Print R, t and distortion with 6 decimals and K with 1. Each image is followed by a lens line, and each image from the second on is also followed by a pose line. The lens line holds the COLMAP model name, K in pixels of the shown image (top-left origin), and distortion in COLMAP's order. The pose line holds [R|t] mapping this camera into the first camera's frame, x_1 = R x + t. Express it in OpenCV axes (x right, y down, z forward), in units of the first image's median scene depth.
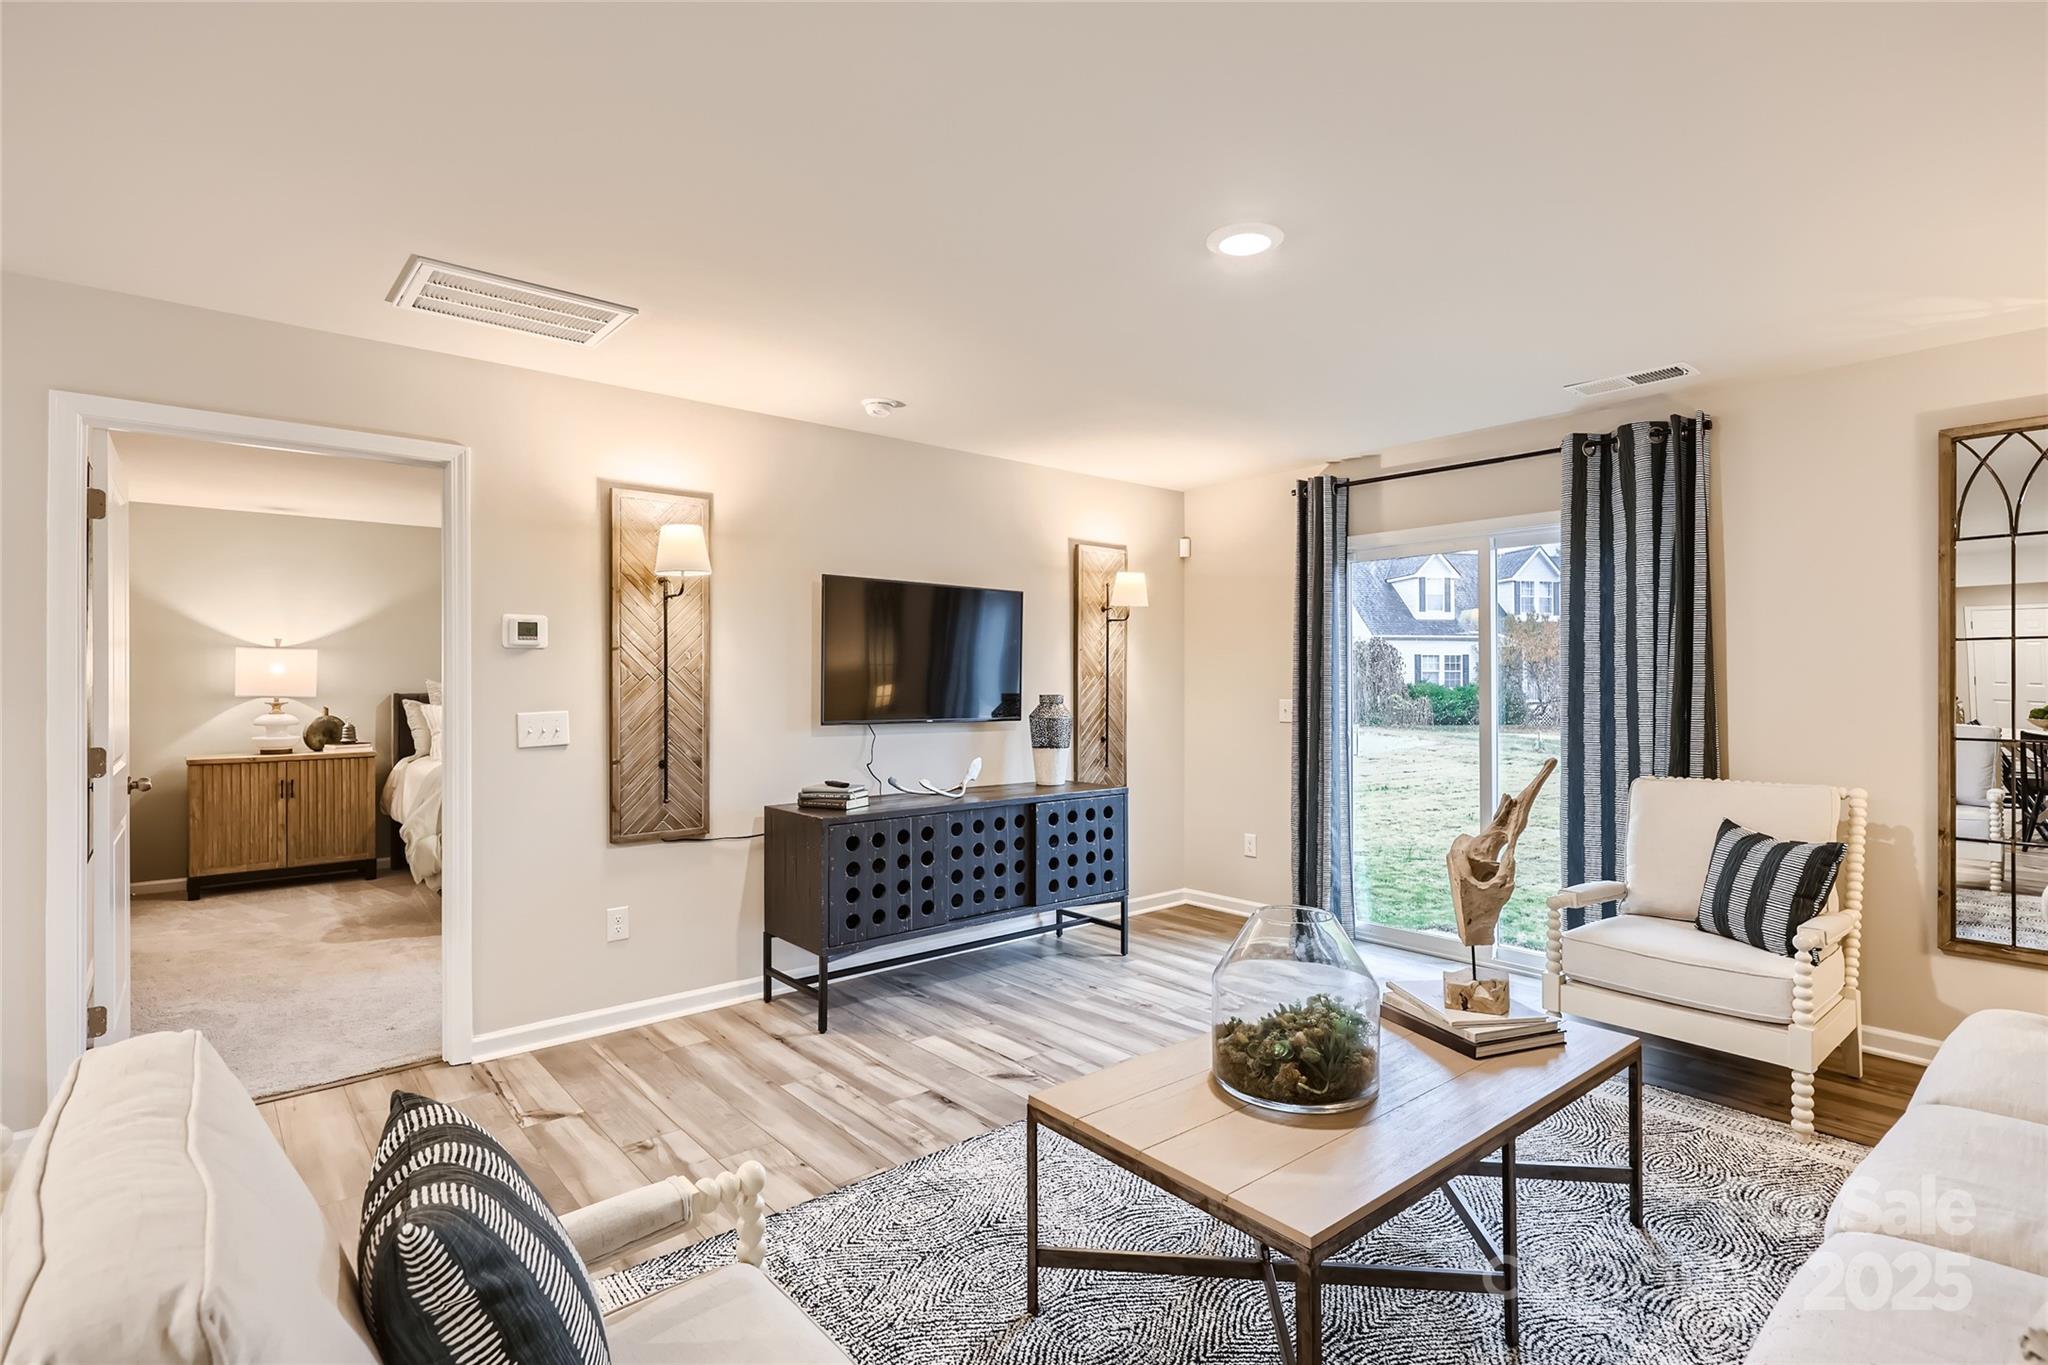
lens RADIAL K [[991.3, 0, 1024.0], [0, 991.3, 682.5], [0, 0, 1]] dist [0.007313, 0.000365]
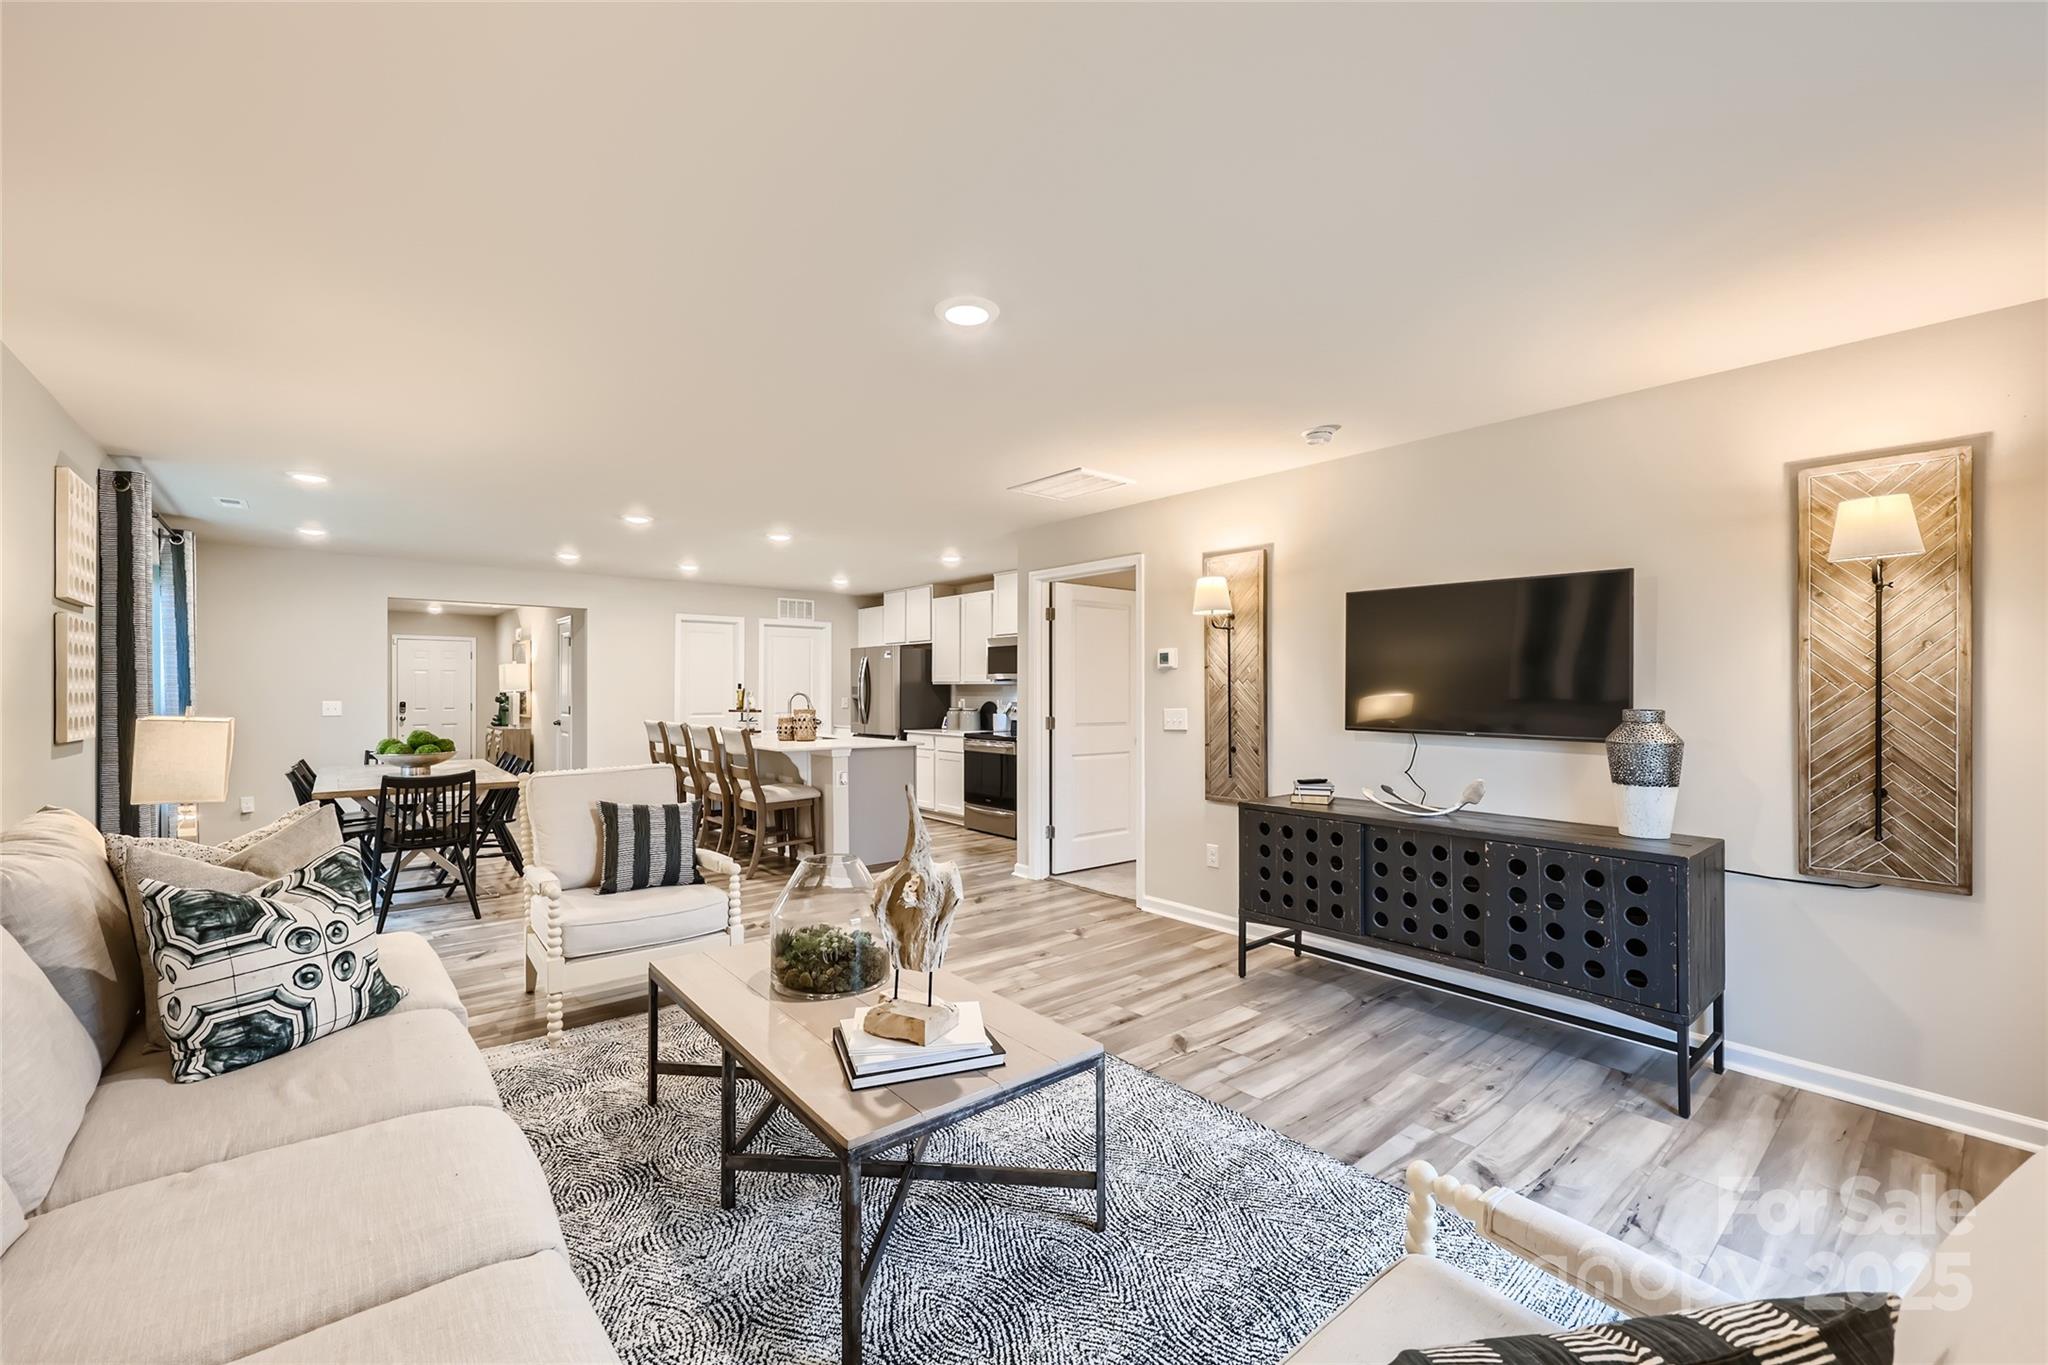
lens RADIAL K [[840.5, 0, 1024.0], [0, 840.5, 682.5], [0, 0, 1]] dist [0.009240, 0.000208]
pose [[-0.007738, -0.004829, -0.999958, 0.798088], [0.000866, 0.999988, -0.004836, -0.005289], [0.999970, -0.000904, -0.007734, 0.703761]]
